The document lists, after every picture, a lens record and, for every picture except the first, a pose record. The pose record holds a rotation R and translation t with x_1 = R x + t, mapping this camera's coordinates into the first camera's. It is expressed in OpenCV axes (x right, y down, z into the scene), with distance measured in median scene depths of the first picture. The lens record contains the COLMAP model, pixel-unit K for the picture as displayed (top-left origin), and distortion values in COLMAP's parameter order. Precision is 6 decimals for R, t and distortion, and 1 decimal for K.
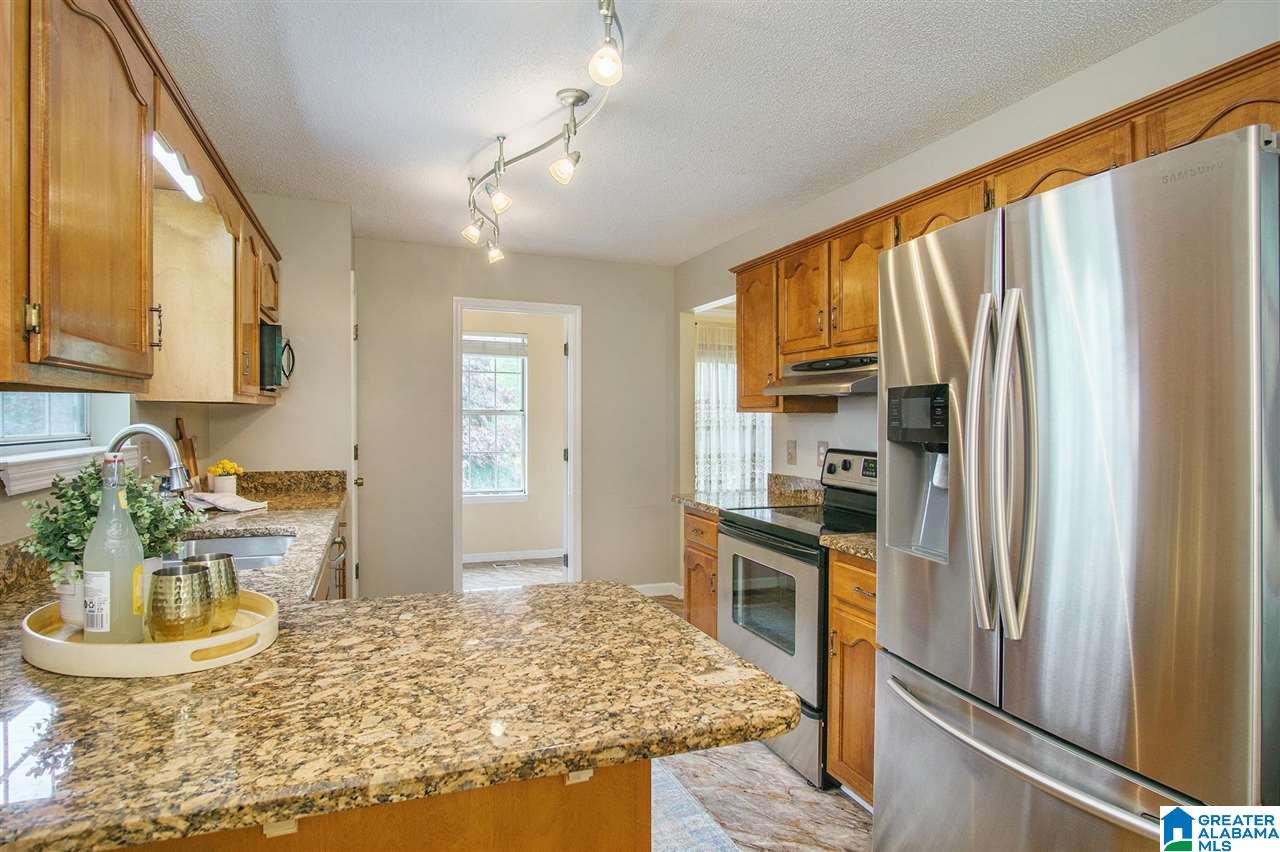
lens RADIAL K [[712.2, 0, 631.4], [0, 712.2, 419.4], [0, 0, 1]] dist [-0.021460, 0.006748]
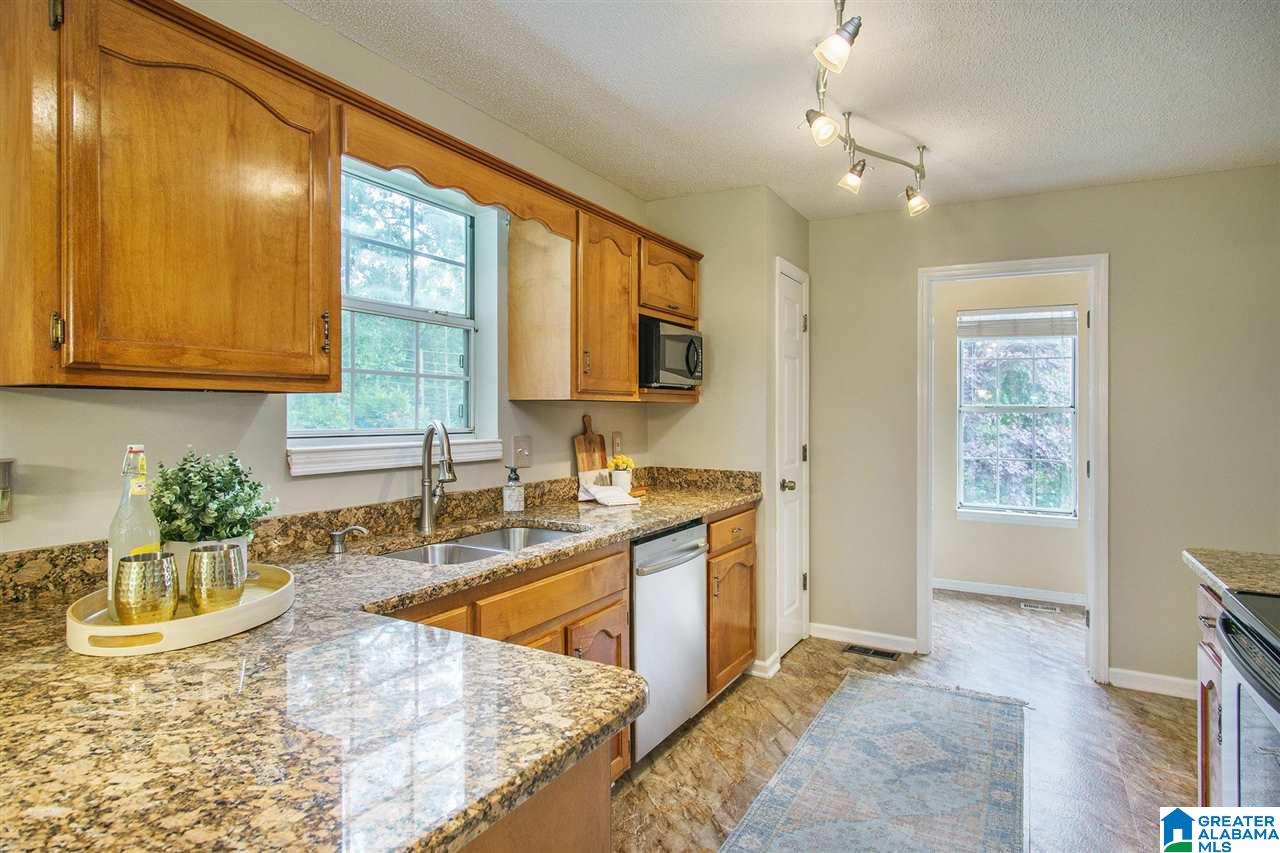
lens RADIAL K [[712.2, 0, 651.6], [0, 712.2, 403.6], [0, 0, 1]] dist [-0.021460, 0.006748]
pose [[0.642773, -0.013836, -0.765932, 0.647200], [-0.002087, 0.999802, -0.019813, 0.004151], [0.766054, 0.014334, 0.642617, 0.872944]]
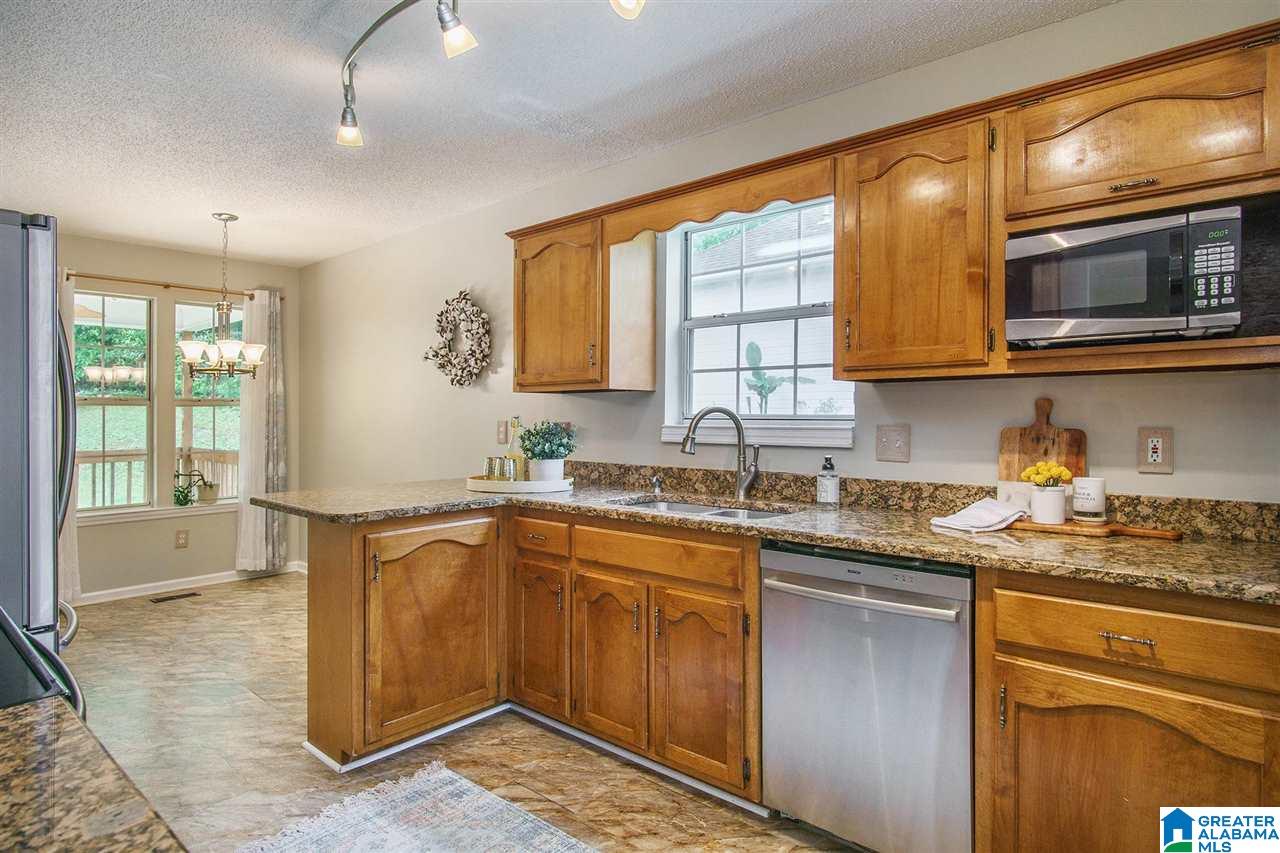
lens RADIAL K [[712.2, 0, 640.5], [0, 712.2, 421.9], [0, 0, 1]] dist [-0.021460, 0.006748]
pose [[-0.887680, -0.004958, -0.460434, 0.149754], [-0.008943, 0.999939, 0.006475, 0.048163], [0.460374, 0.009865, -0.887670, 3.511625]]
